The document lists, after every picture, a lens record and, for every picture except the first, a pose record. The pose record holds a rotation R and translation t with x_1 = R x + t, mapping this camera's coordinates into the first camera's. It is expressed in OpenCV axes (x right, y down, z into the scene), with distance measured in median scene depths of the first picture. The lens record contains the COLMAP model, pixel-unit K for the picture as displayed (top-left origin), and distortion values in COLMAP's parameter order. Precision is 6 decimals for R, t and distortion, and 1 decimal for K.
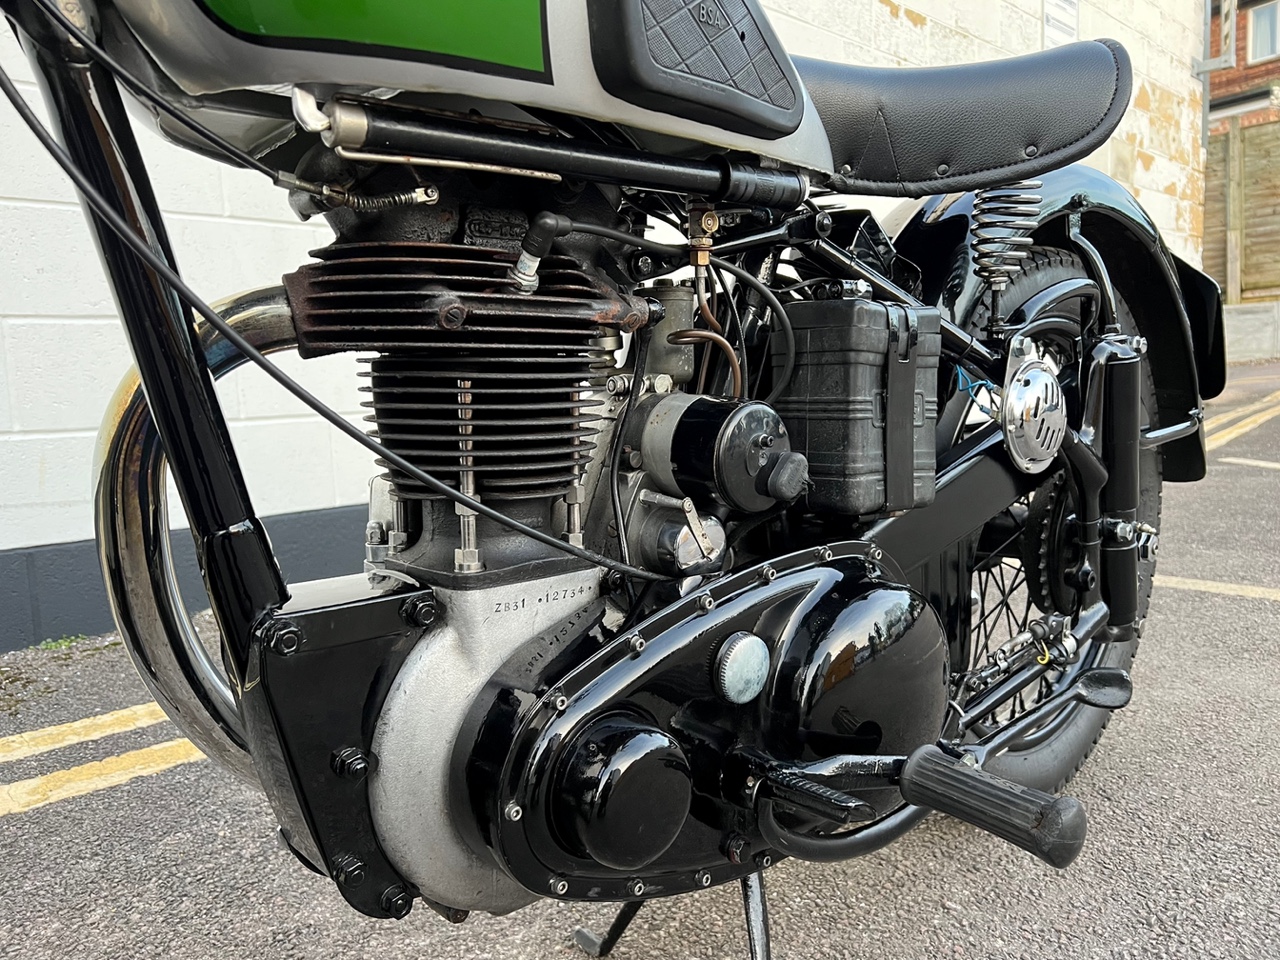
lens RADIAL K [[980.6, 0, 634.7], [0, 980.6, 483.2], [0, 0, 1]] dist [0.058220, -0.084873]
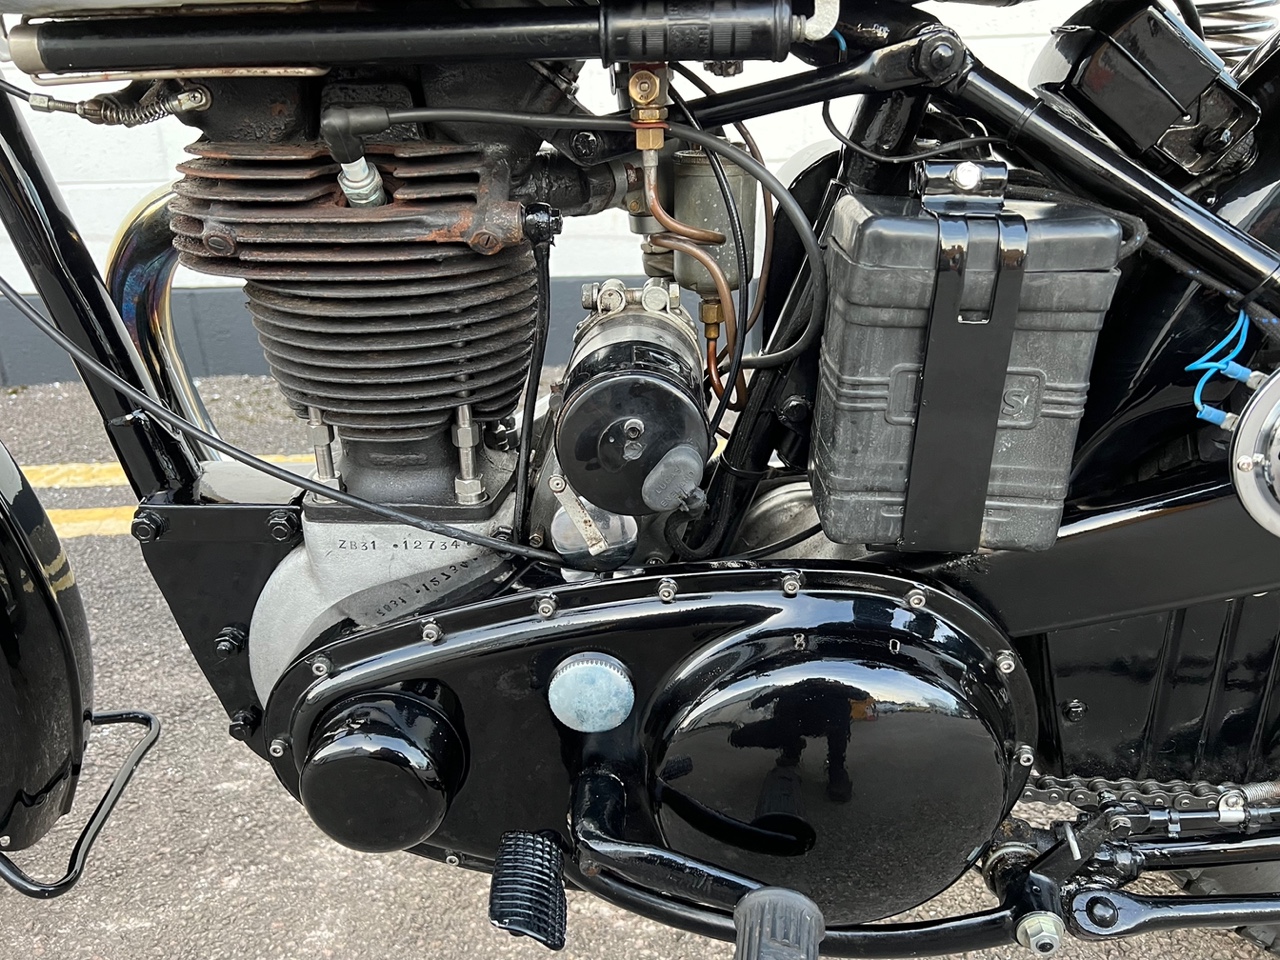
lens RADIAL K [[1014.5, 0, 629.4], [0, 1014.5, 494.4], [0, 0, 1]] dist [0.030331, -0.046536]
pose [[0.727639, 0.274881, -0.628476, 0.501263], [-0.071484, 0.941596, 0.329070, -0.199302], [0.682226, -0.194518, 0.704791, 0.389669]]
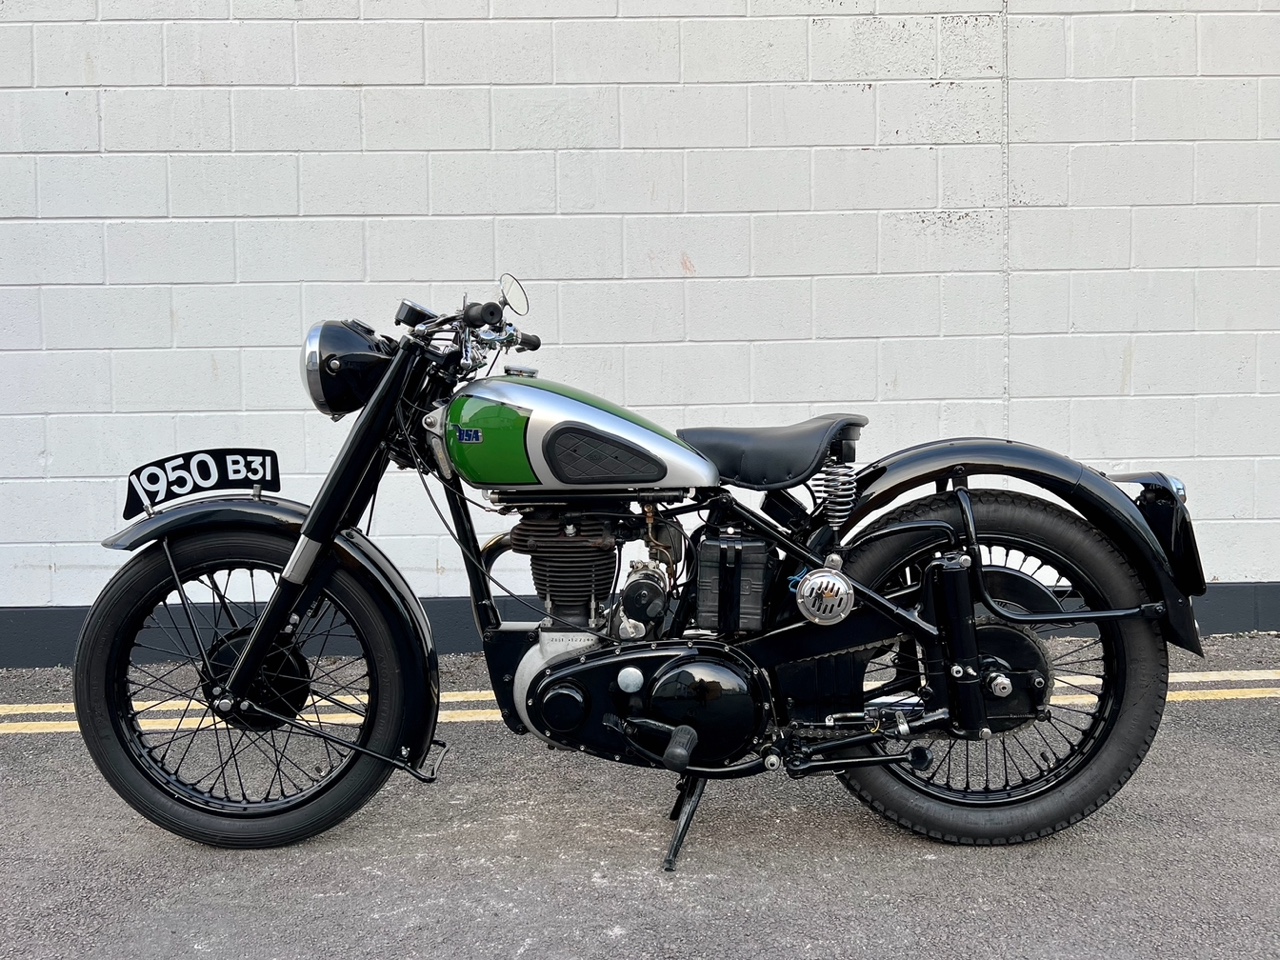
lens RADIAL K [[997.9, 0, 638.2], [0, 997.9, 490.2], [0, 0, 1]] dist [0.048822, -0.054776]
pose [[0.717277, 0.046857, -0.695211, 1.626647], [-0.083511, 0.996326, -0.019009, -0.223598], [0.691766, 0.071692, 0.718554, -0.786945]]
